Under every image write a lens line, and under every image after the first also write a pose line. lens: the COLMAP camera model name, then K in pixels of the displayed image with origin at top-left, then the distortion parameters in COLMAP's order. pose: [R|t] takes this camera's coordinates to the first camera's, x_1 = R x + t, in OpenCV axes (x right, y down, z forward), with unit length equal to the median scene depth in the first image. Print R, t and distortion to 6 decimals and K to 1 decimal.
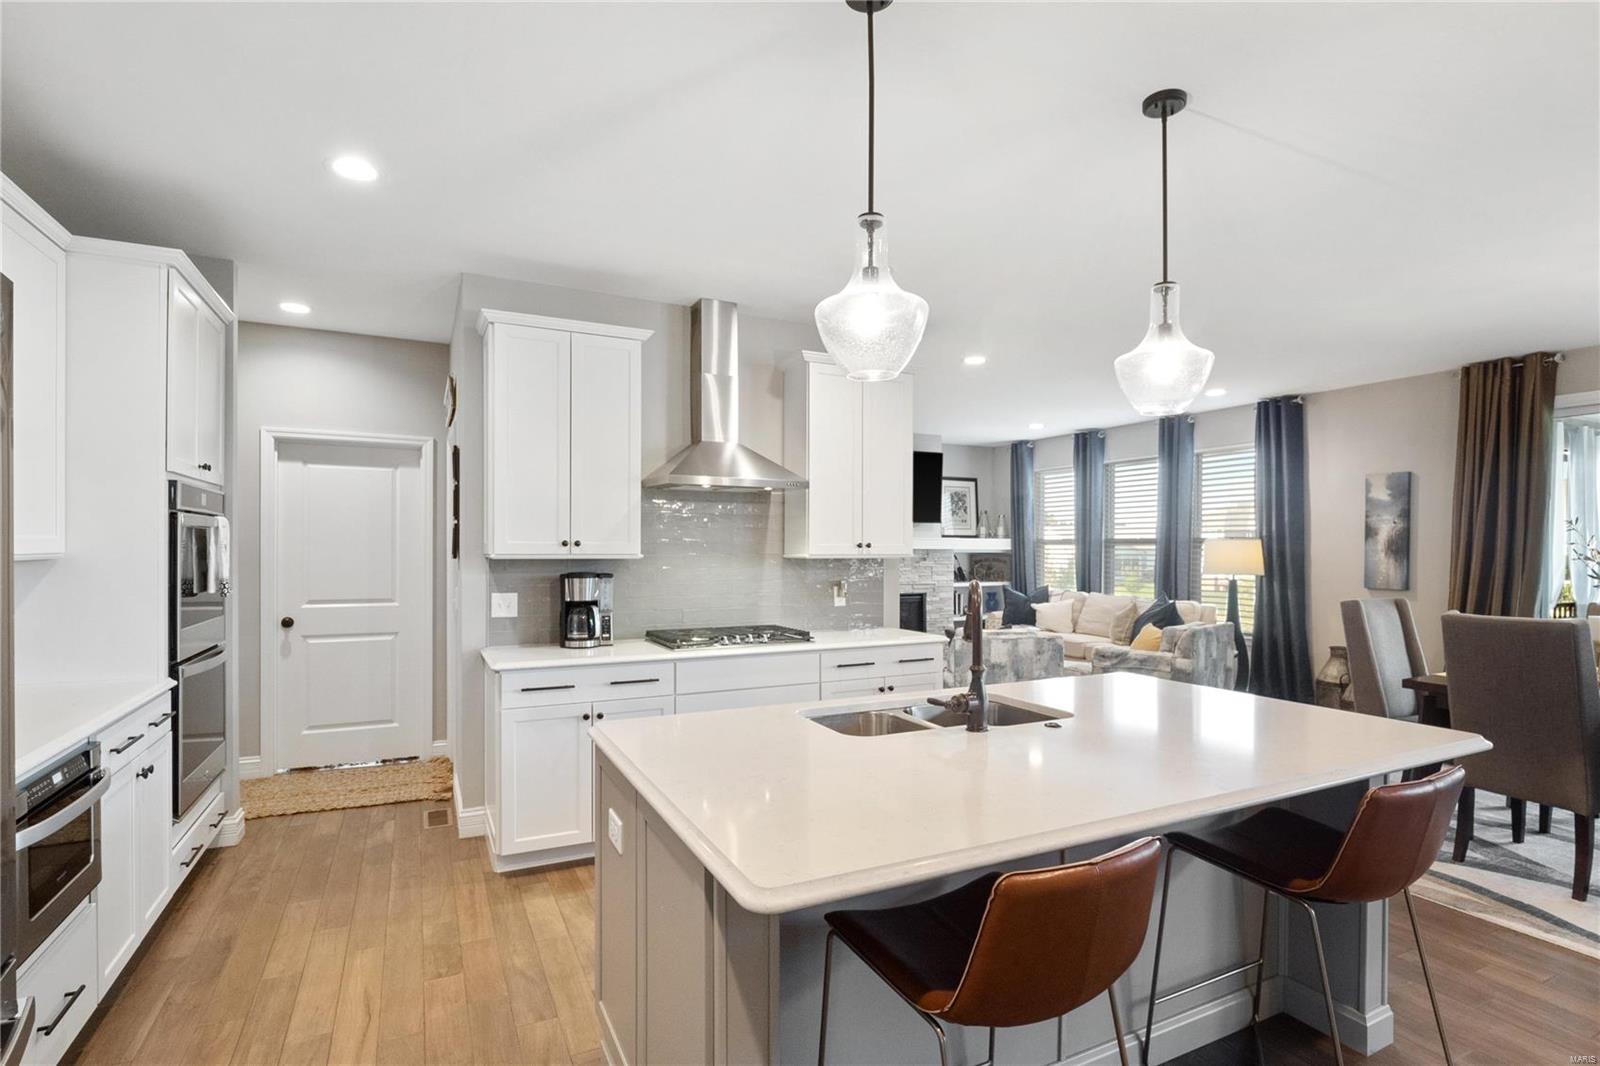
lens RADIAL K [[779.3, 0, 799.4], [0, 779.3, 551.5], [0, 0, 1]] dist [-0.001007, -0.000521]
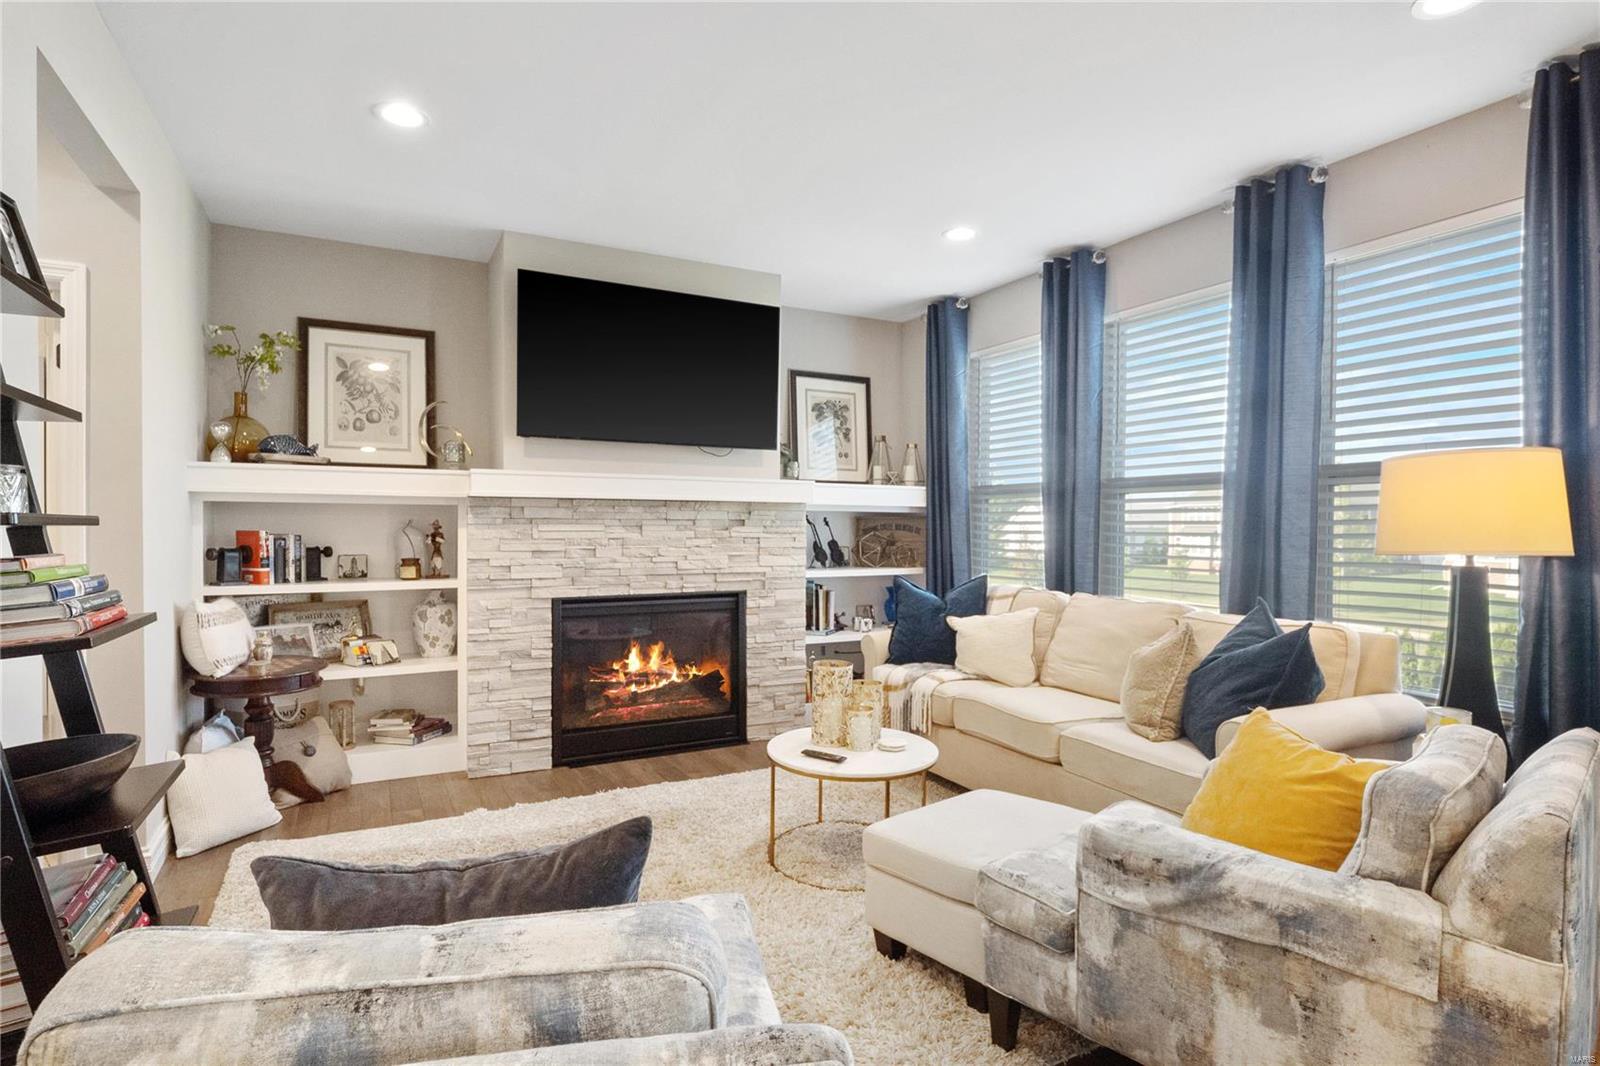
lens RADIAL K [[814.8, 0, 802.9], [0, 814.8, 537.4], [0, 0, 1]] dist [0.001681, 0.000367]
pose [[0.999403, 0.001574, 0.034523, 0.190840], [-0.001833, 0.999970, 0.007466, 0.016155], [-0.034510, -0.007524, 0.999376, 0.509290]]
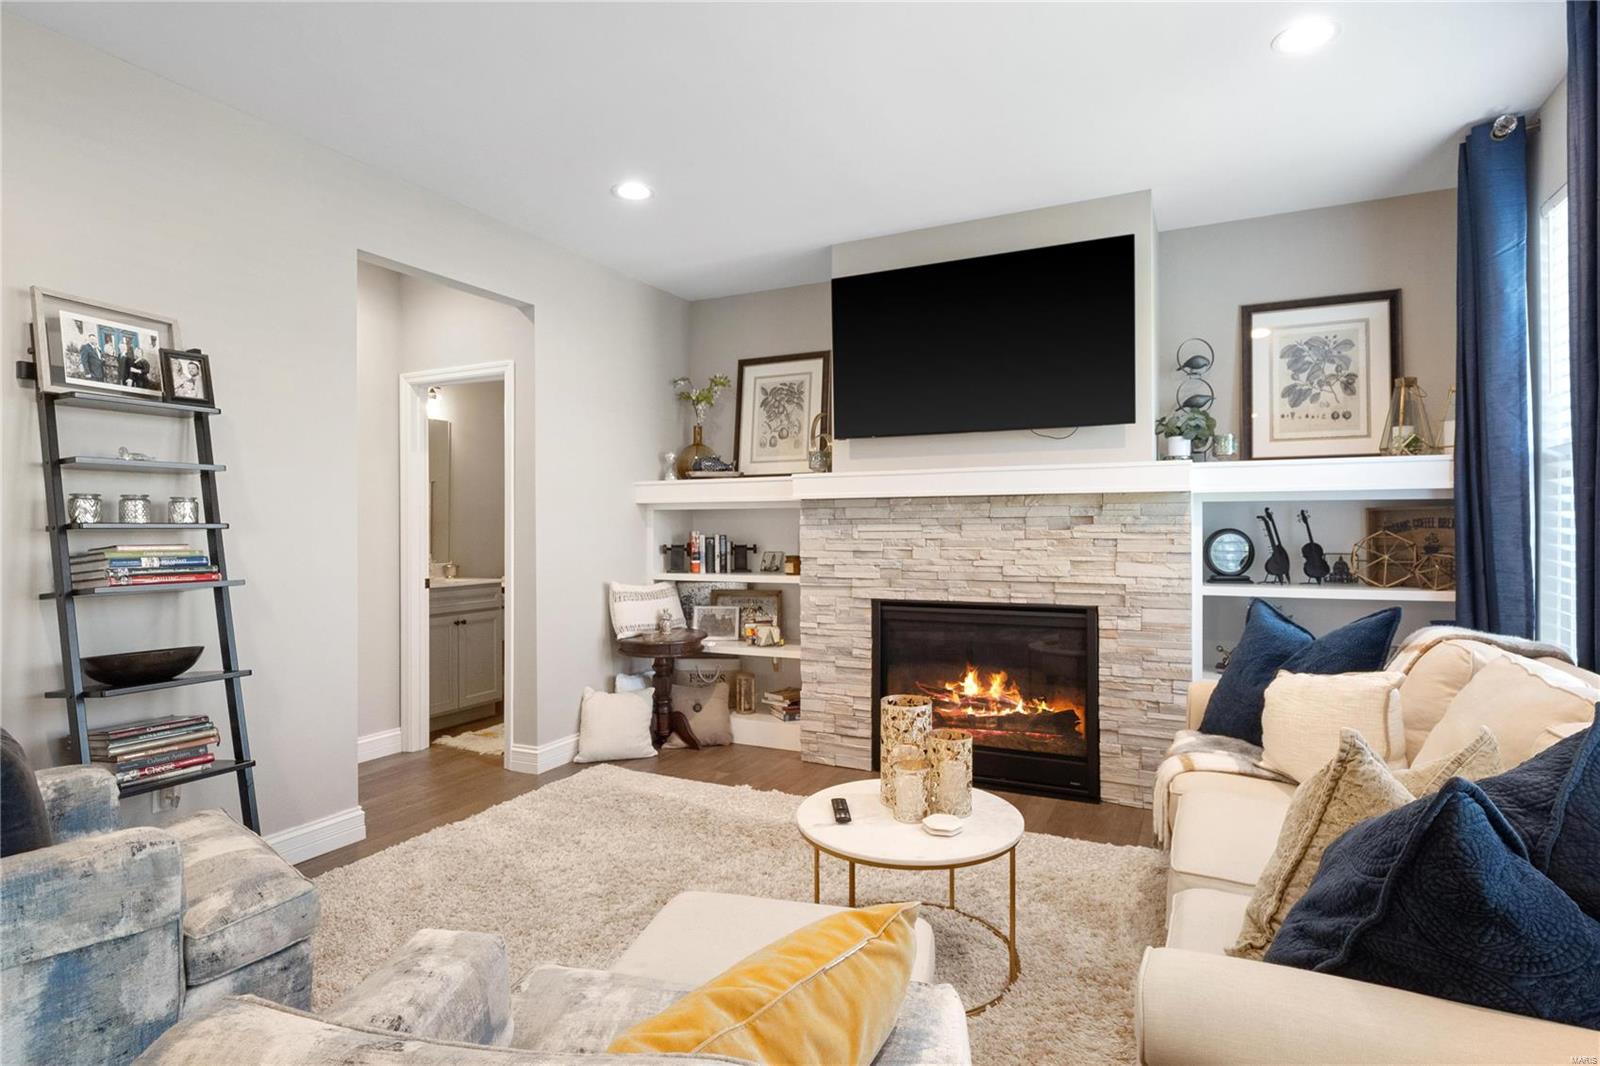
lens RADIAL K [[829.7, 0, 797.9], [0, 829.7, 525.1], [0, 0, 1]] dist [0.002088, 0.000408]
pose [[0.609903, -0.007126, -0.792444, 0.420962], [-0.000020, 0.999959, -0.009008, 0.017138], [0.792476, 0.005510, 0.609878, 0.665351]]
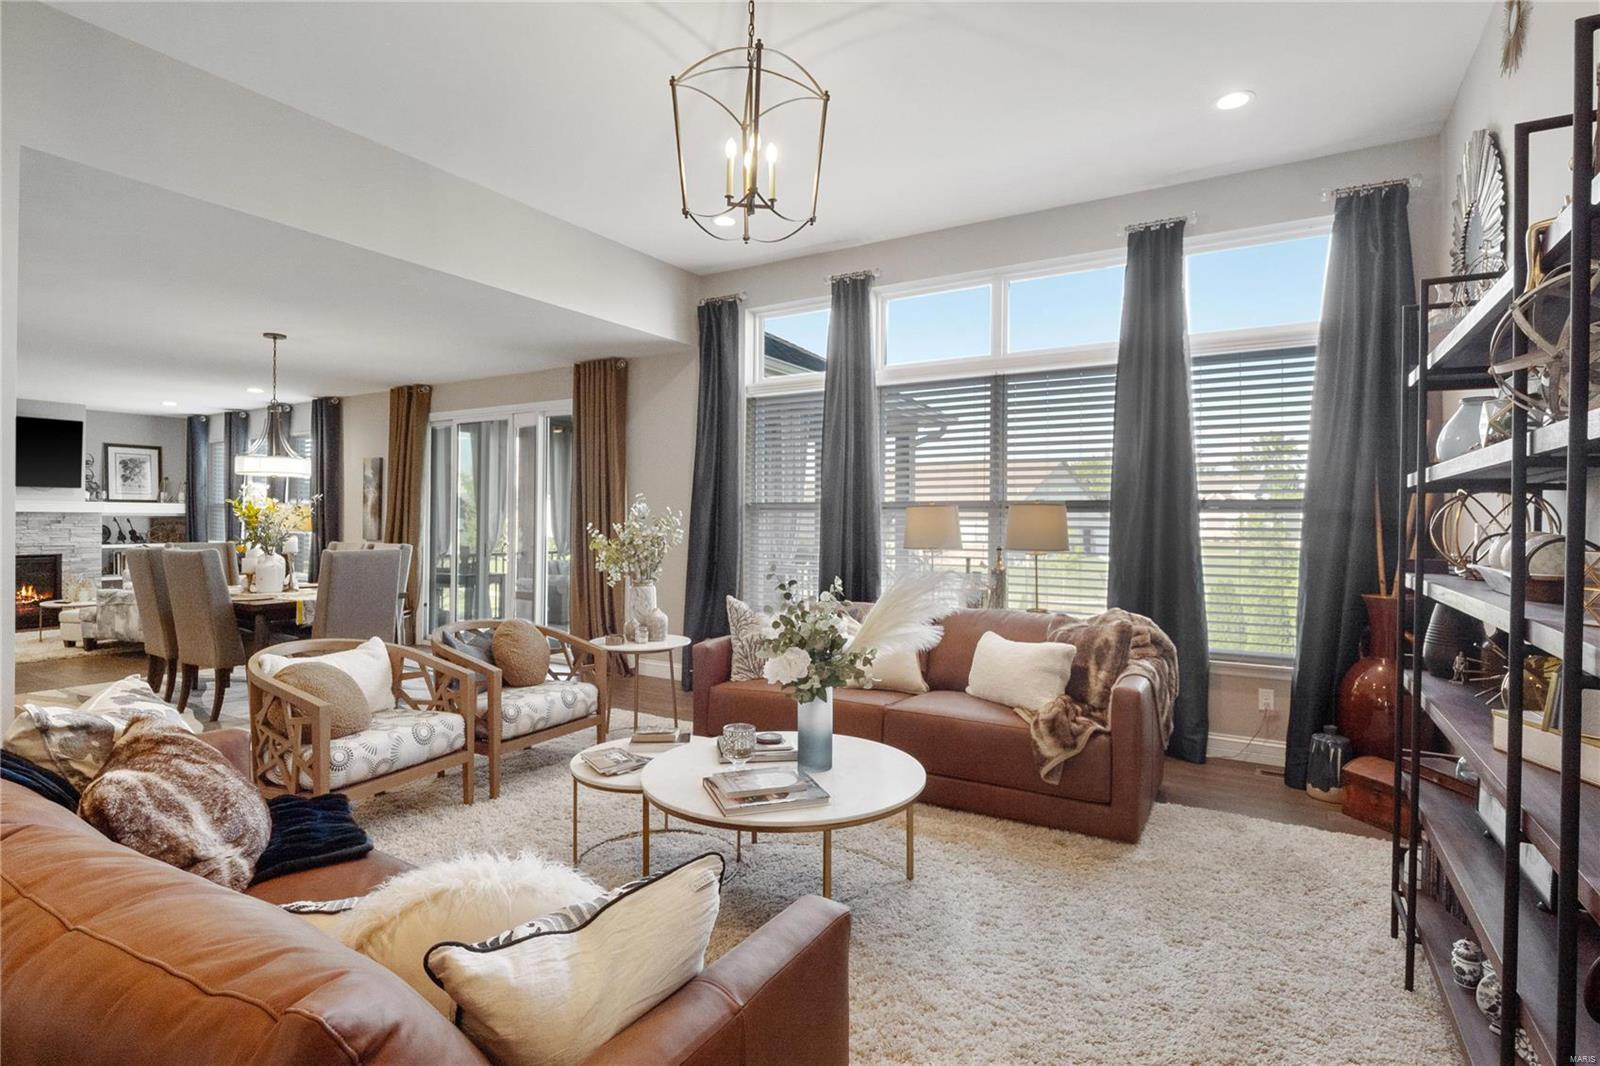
lens RADIAL K [[806.2, 0, 795.4], [0, 806.2, 520.9], [0, 0, 1]] dist [-0.001968, -0.000866]
pose [[0.849941, 0.000905, 0.526877, 0.454701], [0.000467, 0.999997, -0.002470, 0.012423], [-0.526878, 0.002345, 0.849938, -0.460783]]
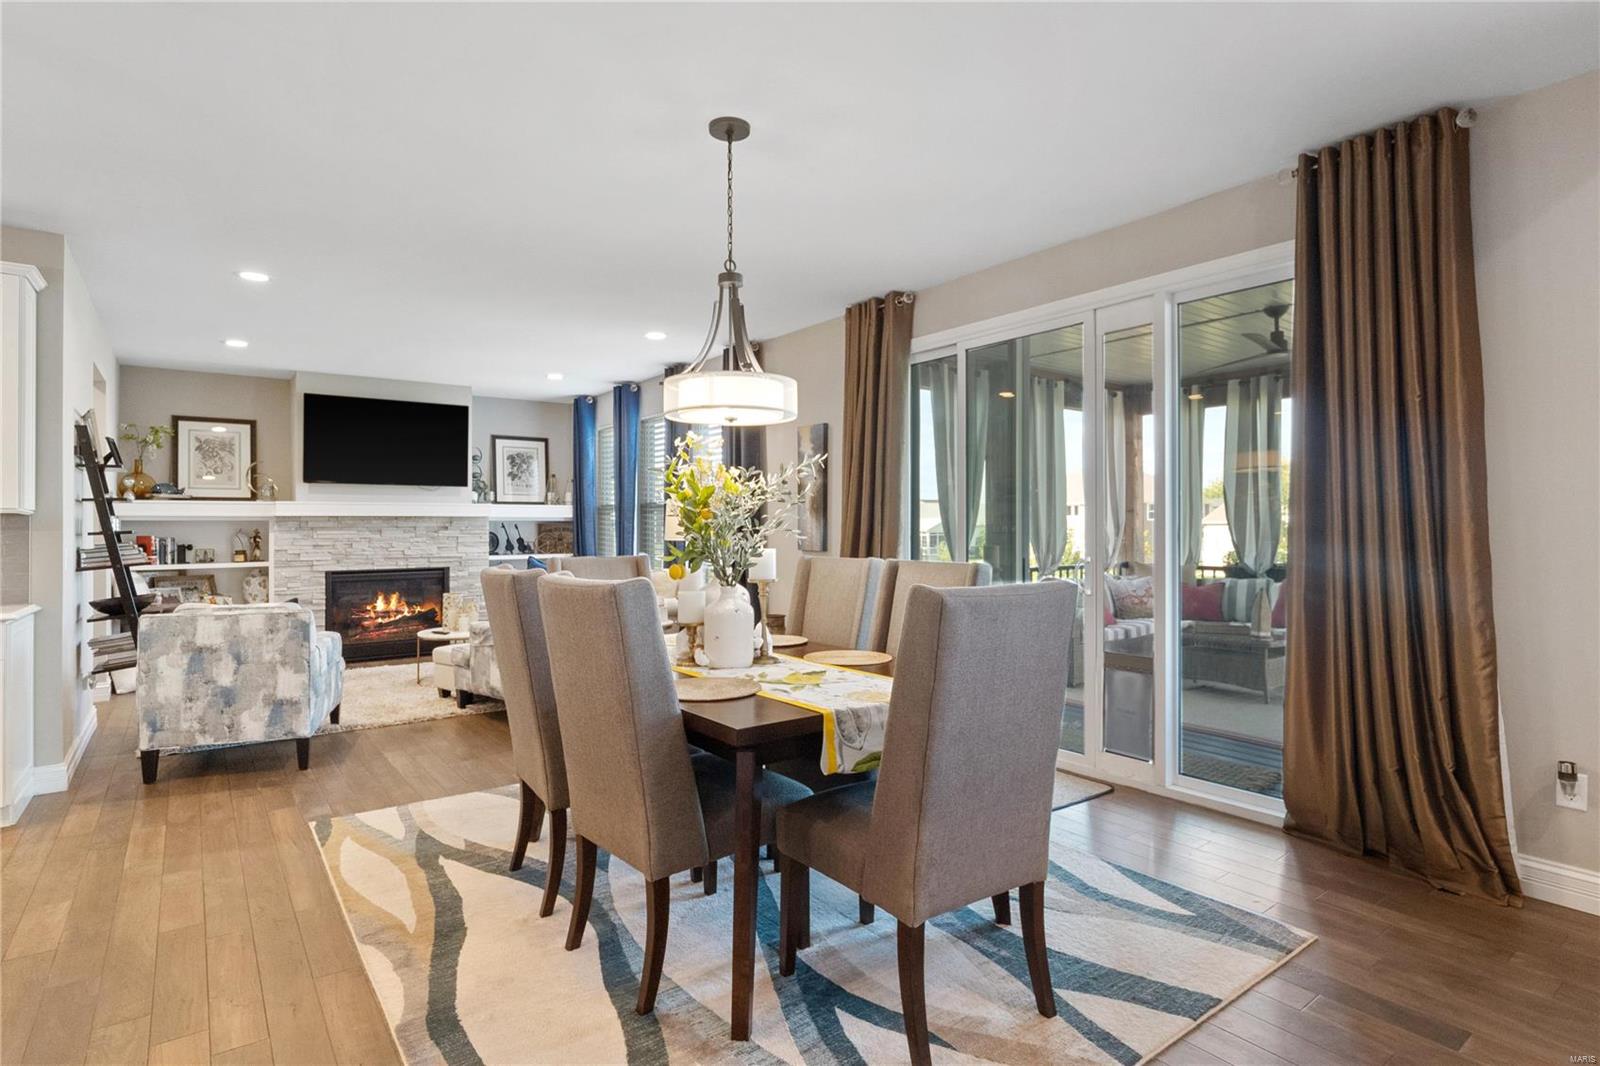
lens RADIAL K [[815.7, 0, 797.7], [0, 815.7, 522.9], [0, 0, 1]] dist [-0.000286, 0.000786]
pose [[0.983967, -0.007282, 0.178201, 0.403963], [0.009380, 0.999896, -0.010930, 0.018482], [-0.178103, 0.012426, 0.983933, 0.039945]]
